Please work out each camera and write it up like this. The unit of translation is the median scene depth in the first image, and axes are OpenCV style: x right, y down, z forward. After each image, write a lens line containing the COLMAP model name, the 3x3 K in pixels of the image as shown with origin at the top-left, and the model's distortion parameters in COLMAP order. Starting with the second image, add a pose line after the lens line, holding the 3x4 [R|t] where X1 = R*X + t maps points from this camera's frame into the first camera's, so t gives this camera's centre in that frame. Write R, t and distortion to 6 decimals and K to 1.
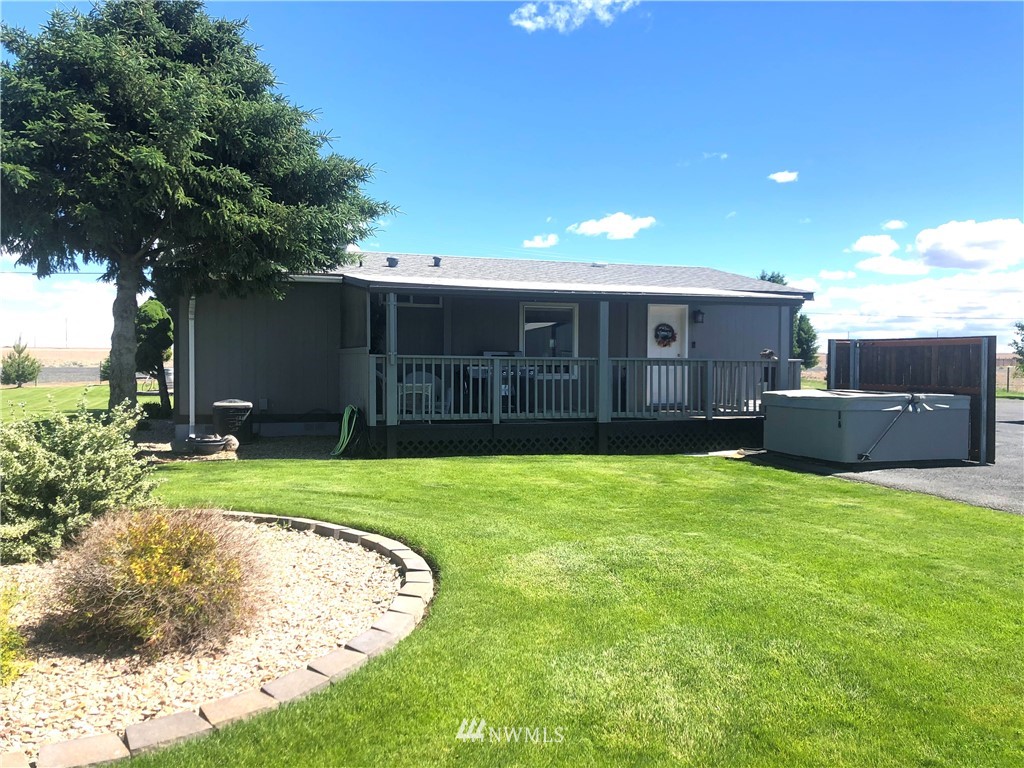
lens RADIAL K [[821.5, 0, 514.5], [0, 821.5, 359.0], [0, 0, 1]] dist [-0.003416, -0.011922]
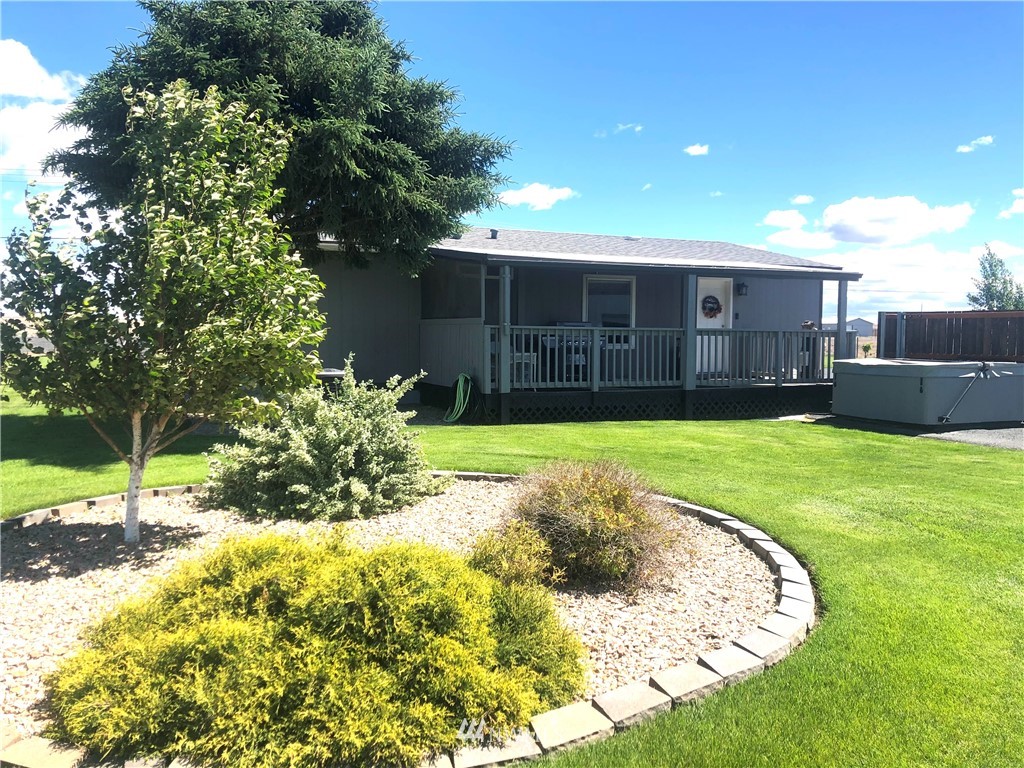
lens RADIAL K [[821.5, 0, 514.5], [0, 821.5, 359.0], [0, 0, 1]] dist [-0.003416, -0.011922]
pose [[0.995533, -0.001761, 0.094394, -0.204883], [-0.001666, 0.999343, 0.036214, -0.000135], [-0.094396, -0.036209, 0.994876, -0.027666]]
